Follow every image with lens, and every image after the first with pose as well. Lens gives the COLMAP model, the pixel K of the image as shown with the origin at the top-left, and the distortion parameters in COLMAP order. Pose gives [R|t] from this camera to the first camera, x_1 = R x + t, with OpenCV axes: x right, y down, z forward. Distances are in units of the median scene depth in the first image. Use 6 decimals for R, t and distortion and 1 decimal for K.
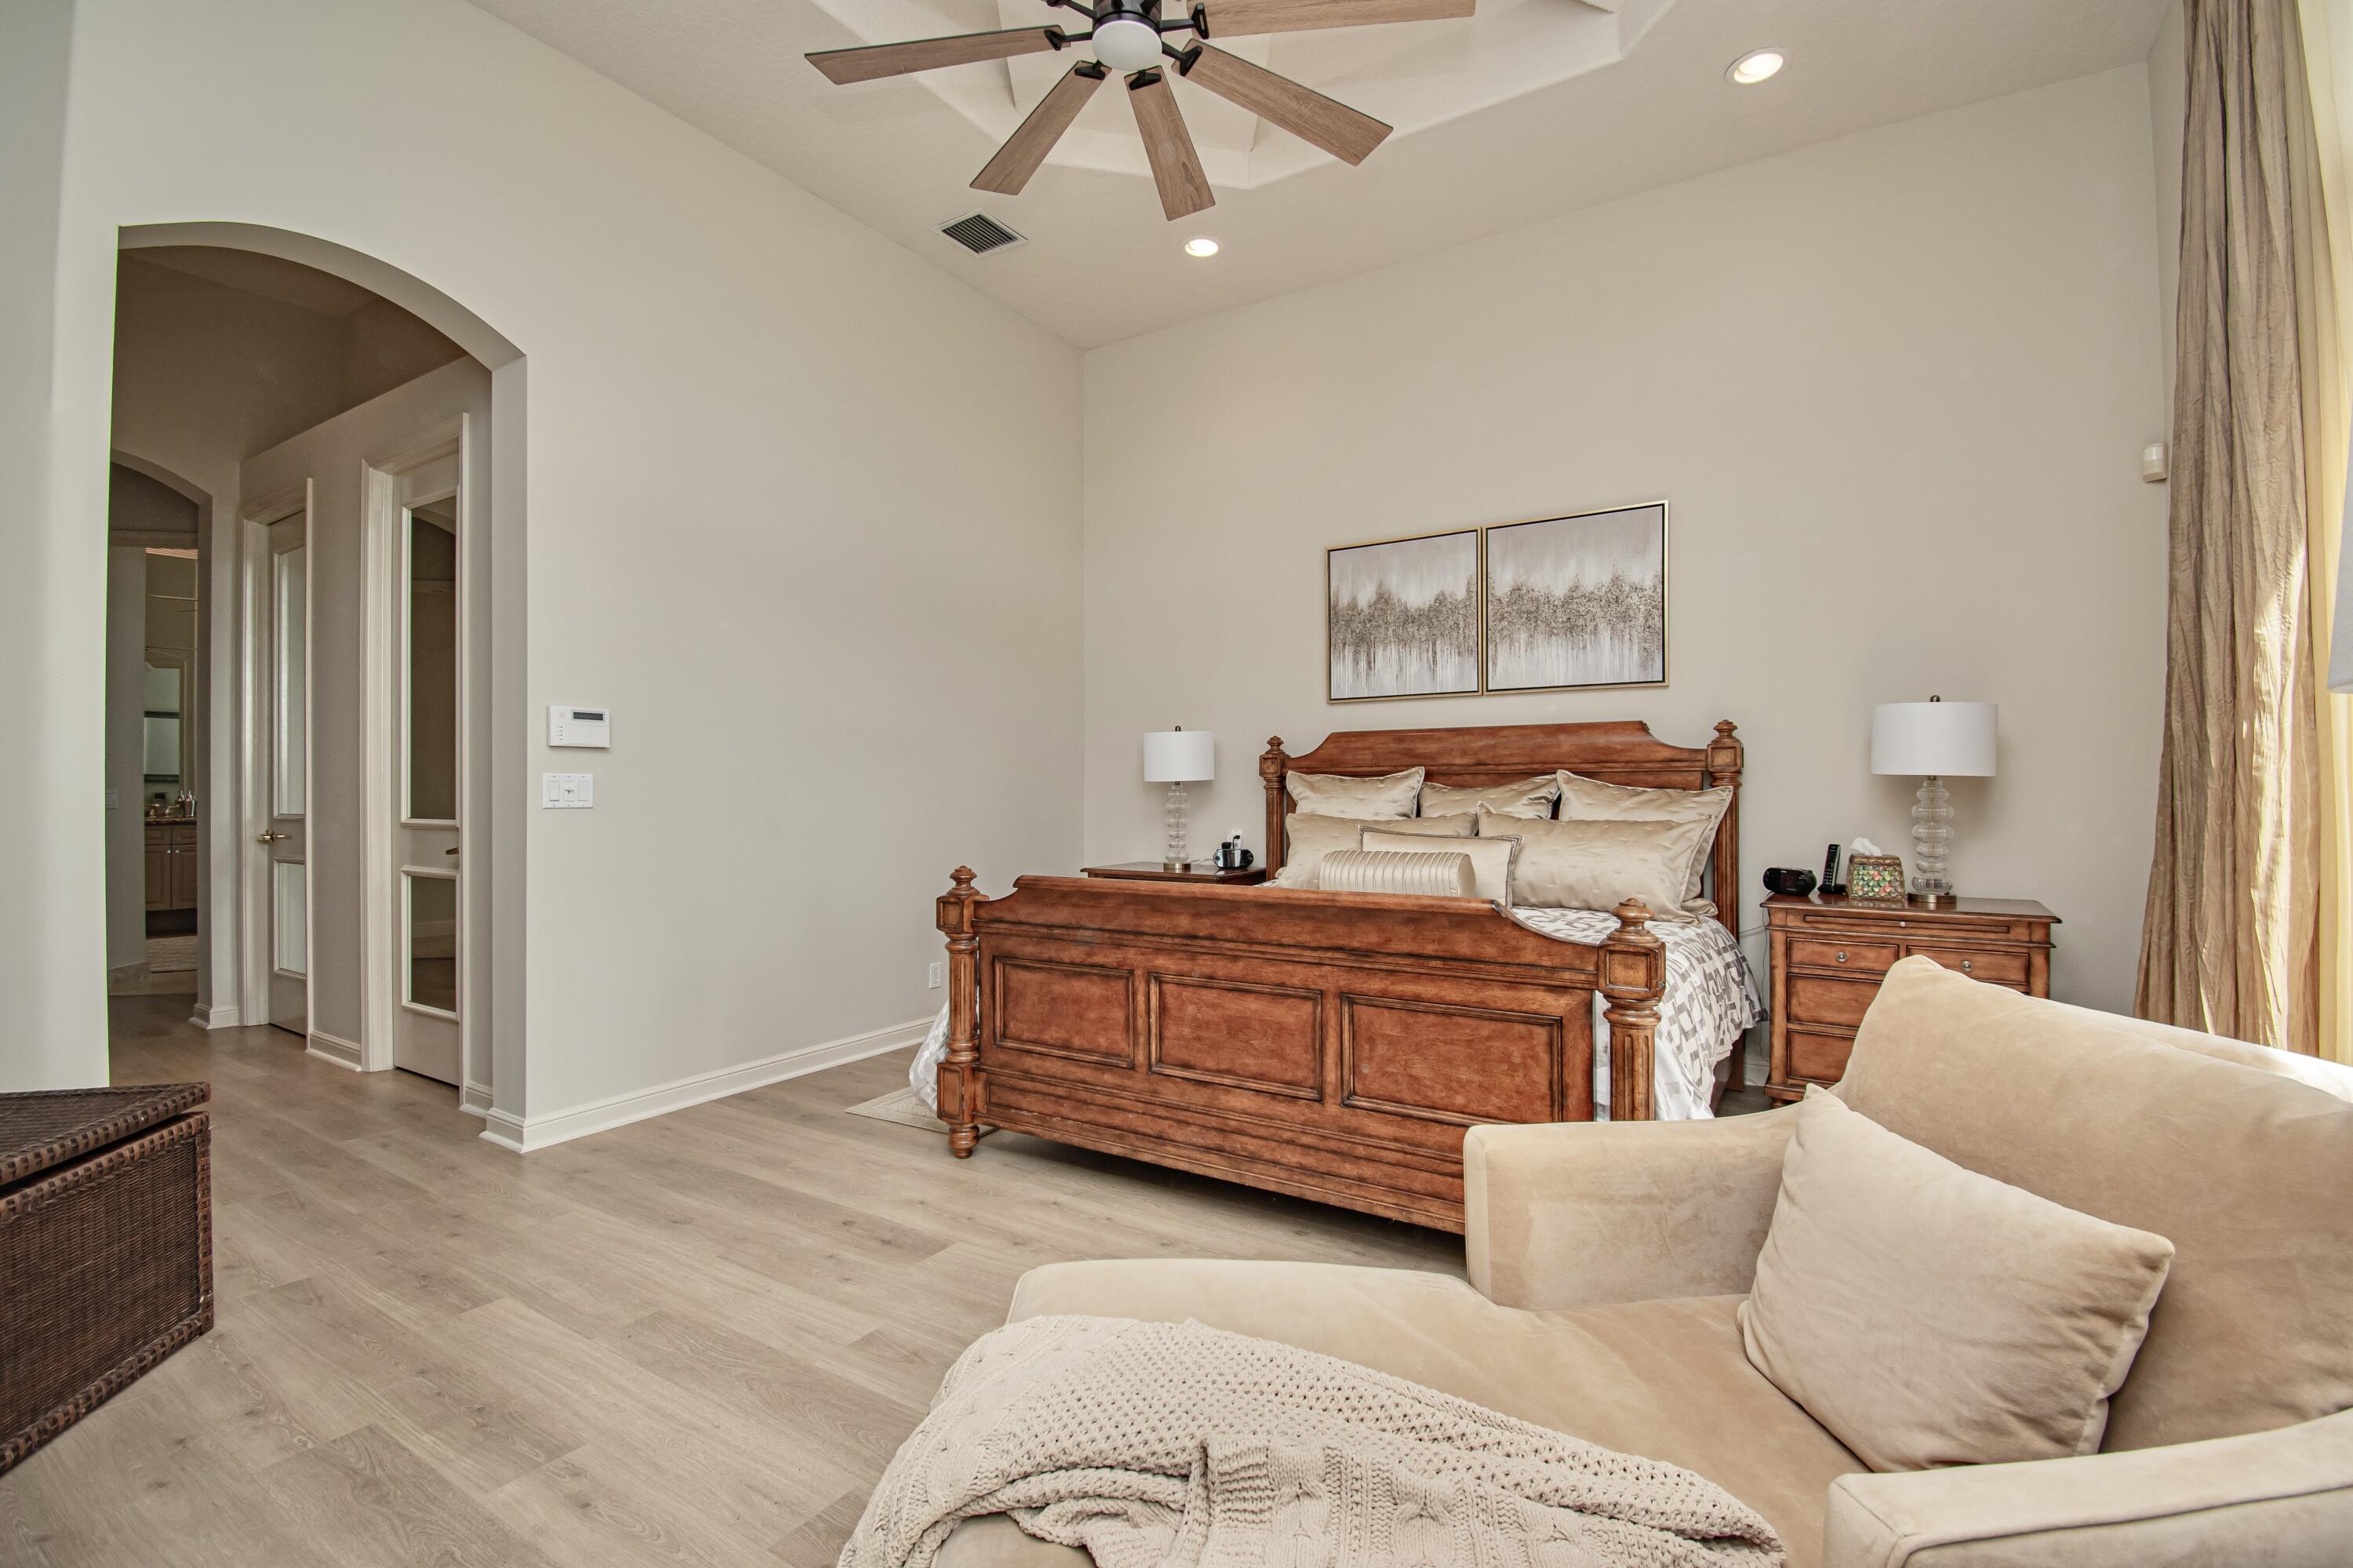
lens RADIAL K [[1041.6, 0, 1196.1], [0, 1041.6, 786.4], [0, 0, 1]] dist [0.024456, -0.029684]
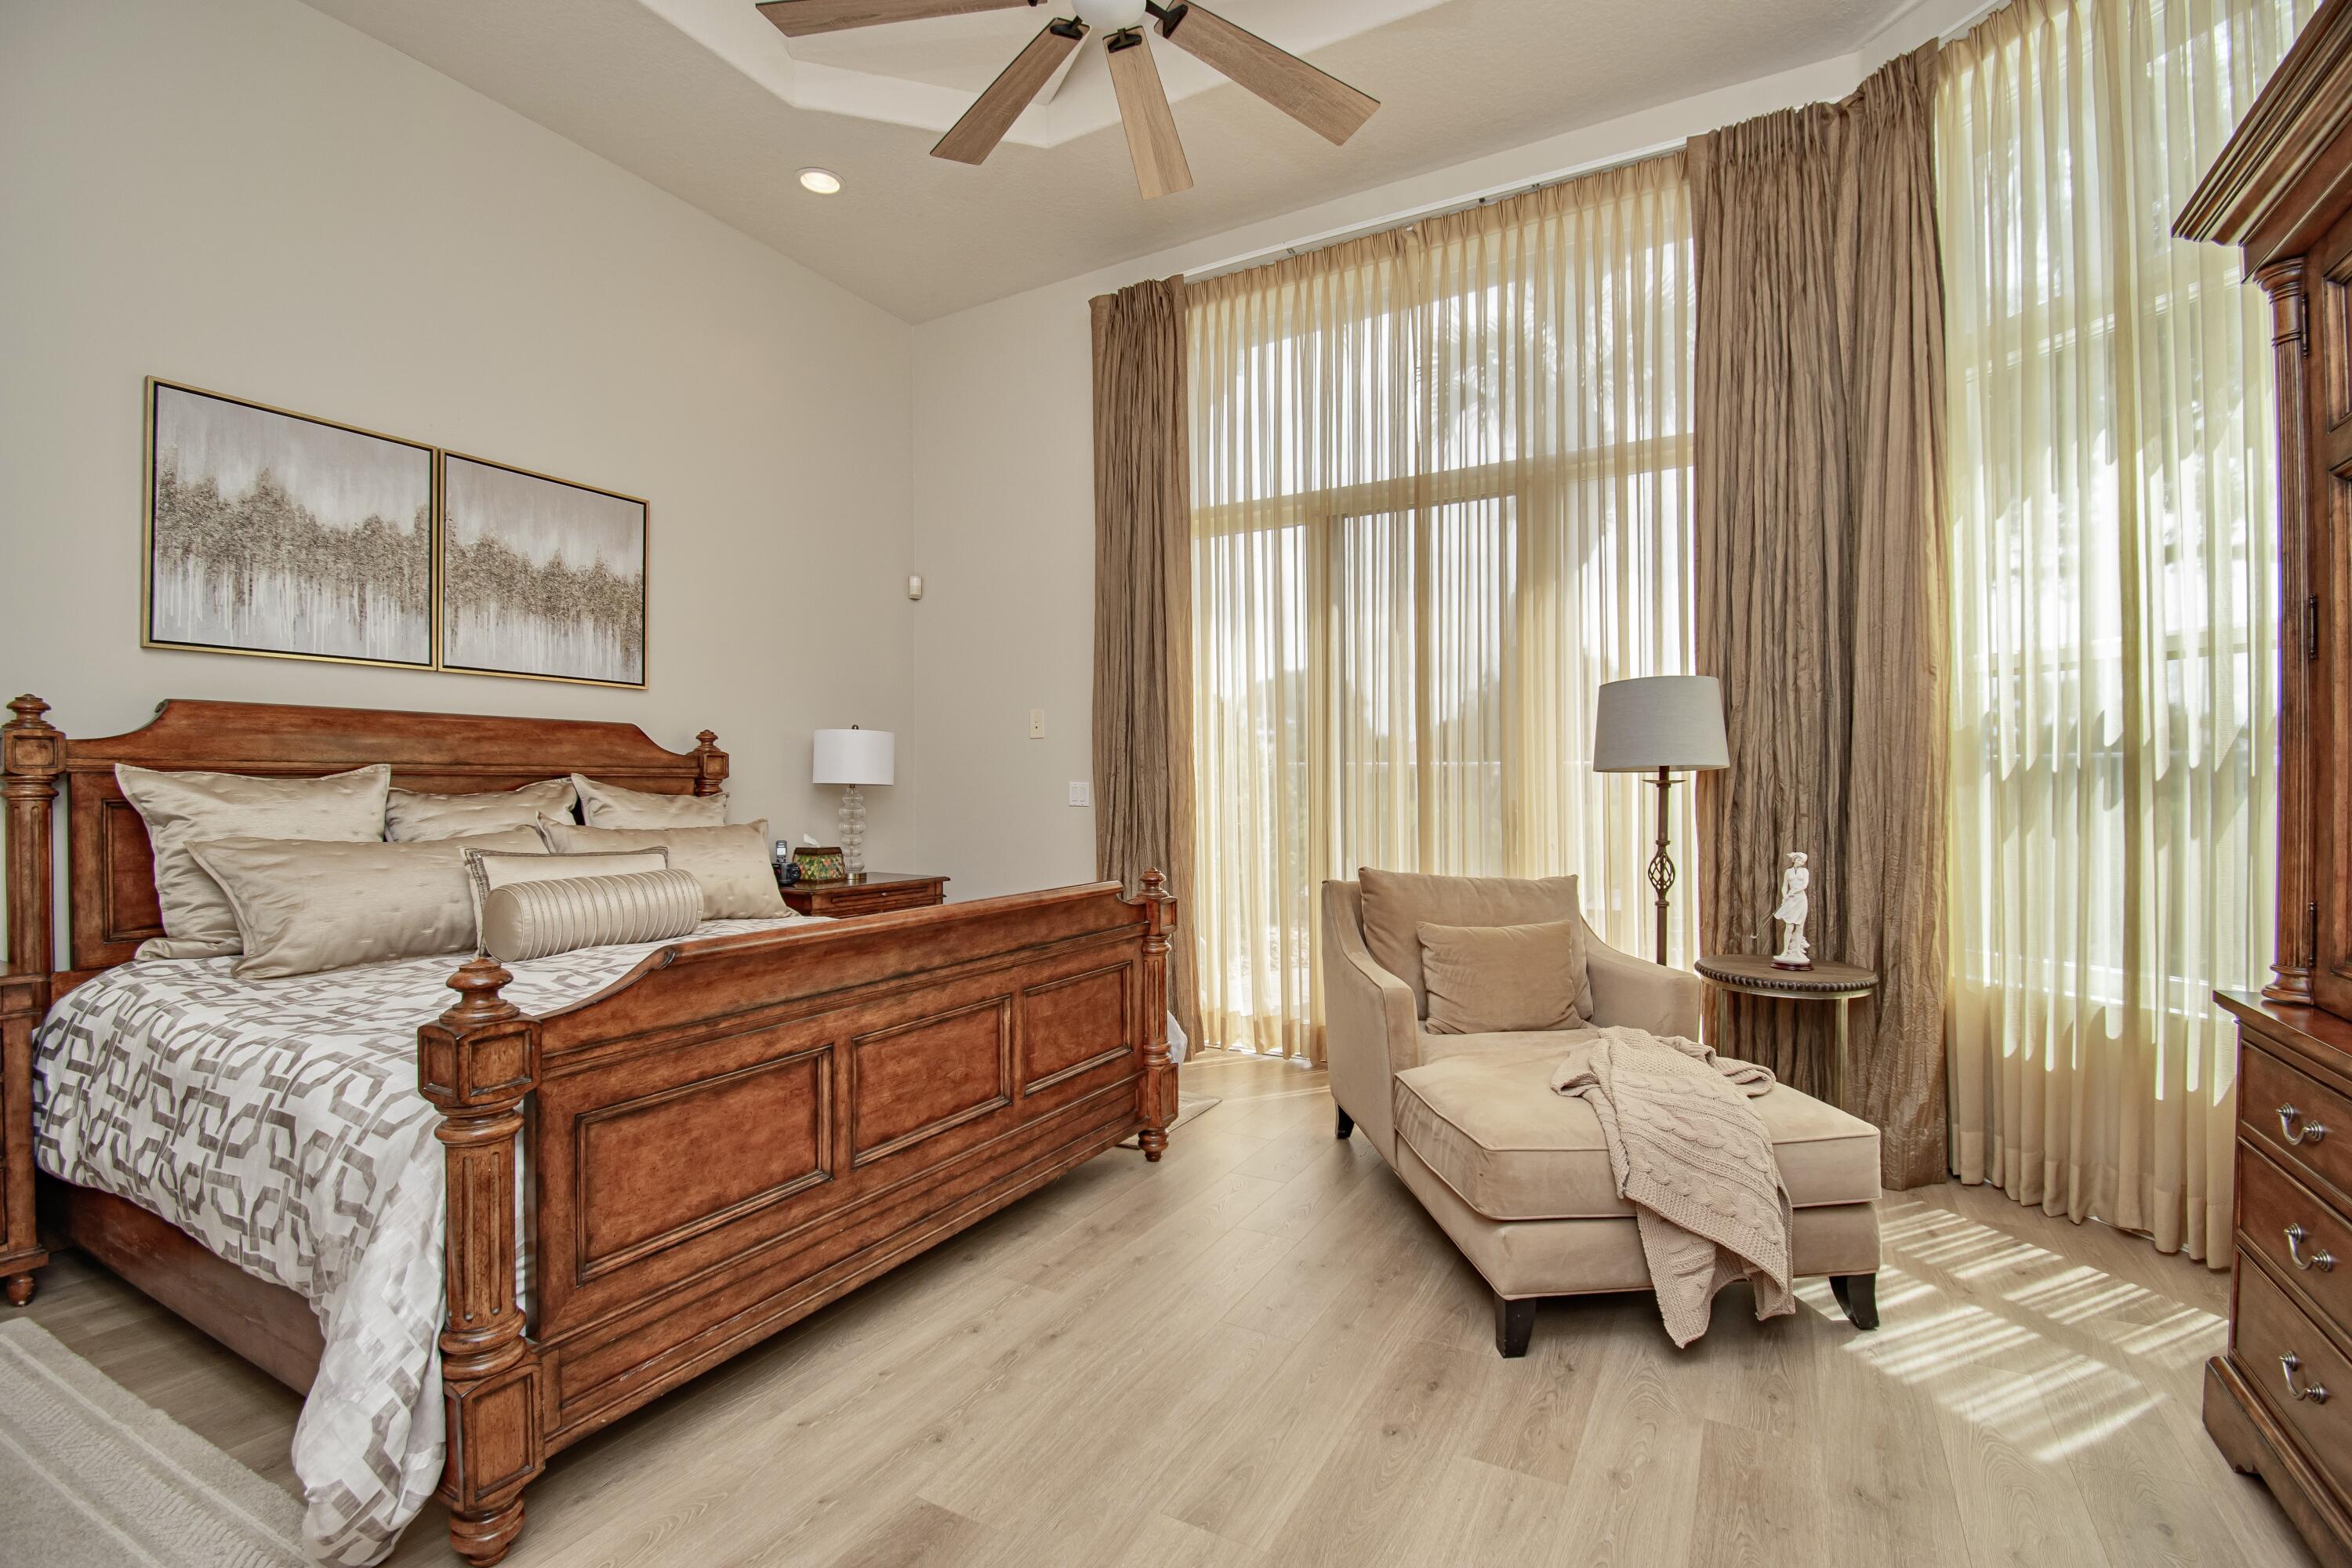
lens RADIAL K [[1041.1, 0, 1195.6], [0, 1041.1, 786.4], [0, 0, 1]] dist [0.024456, -0.029684]
pose [[-0.060475, 0.006076, 0.998151, -0.582663], [0.000713, 0.999981, -0.006044, 0.000710], [-0.998169, 0.000346, -0.060478, 0.569229]]
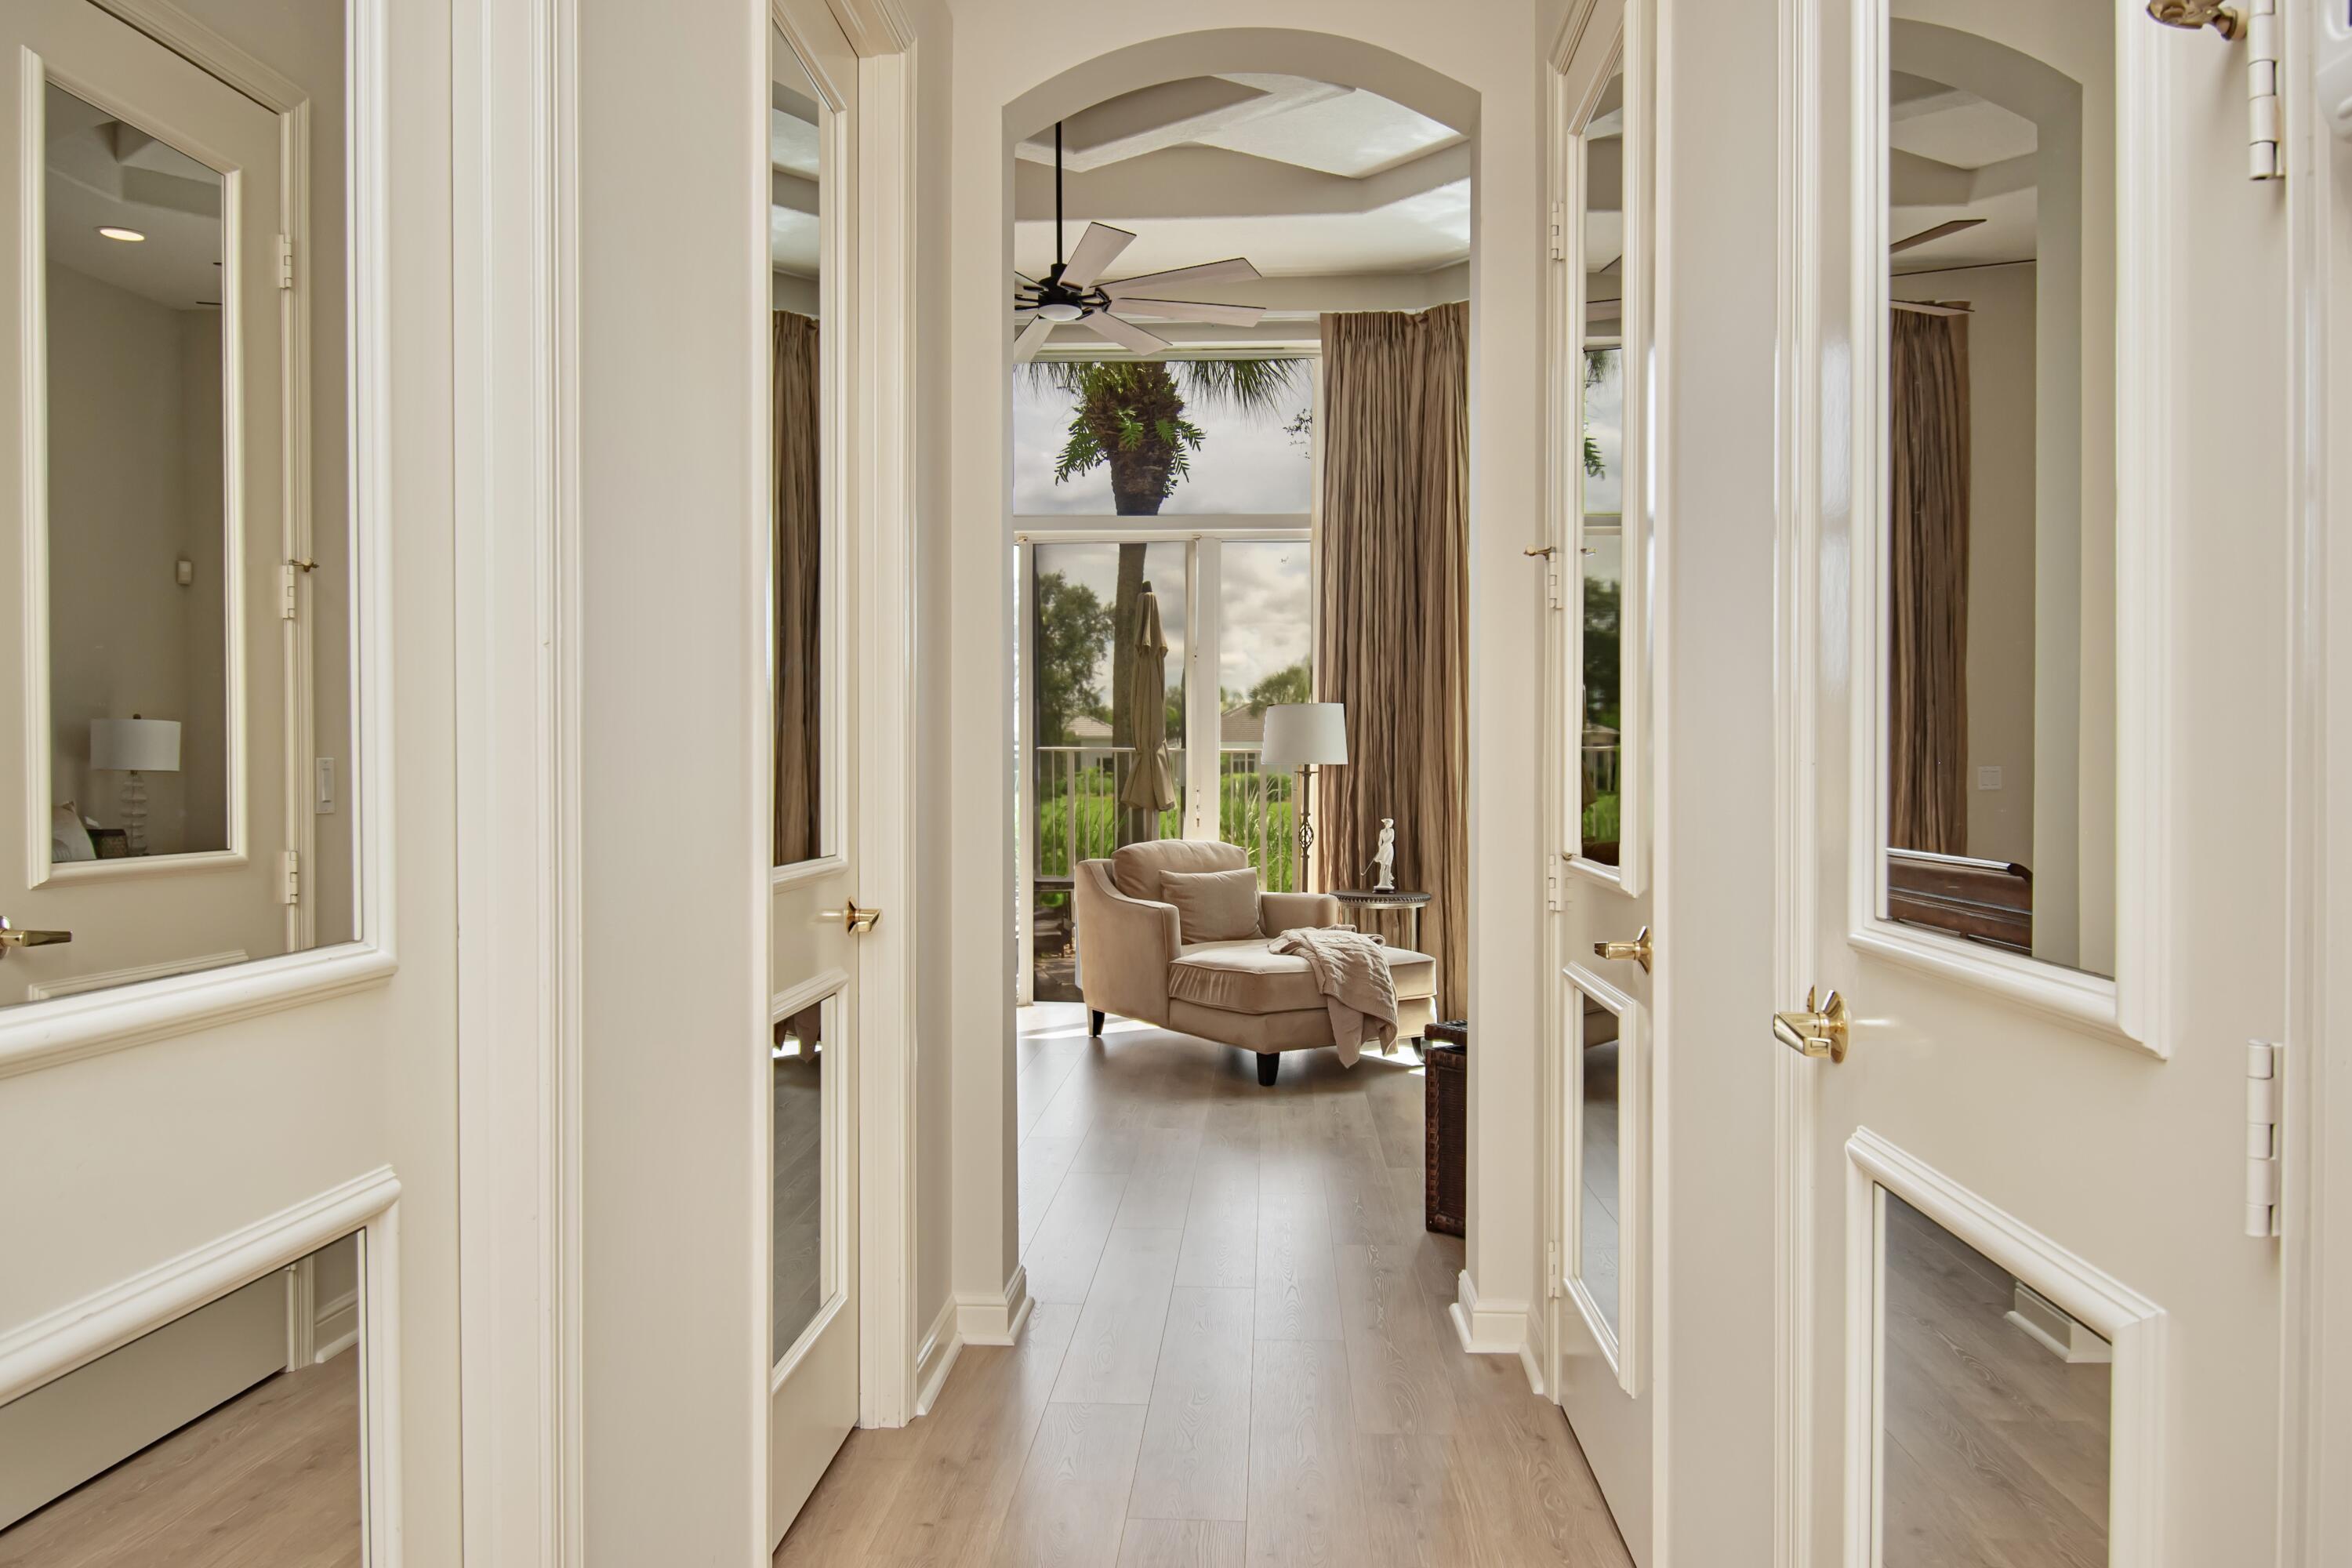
lens RADIAL K [[1619.1, 0, 1176.0], [0, 1619.1, 784.0], [0, 0, 1]] dist [-0.010030, -0.008222]
pose [[-0.473942, -0.011411, 0.880482, -1.365383], [-0.001522, 0.999925, 0.012140, -0.017685], [-0.880555, 0.004413, -0.473924, 1.177702]]
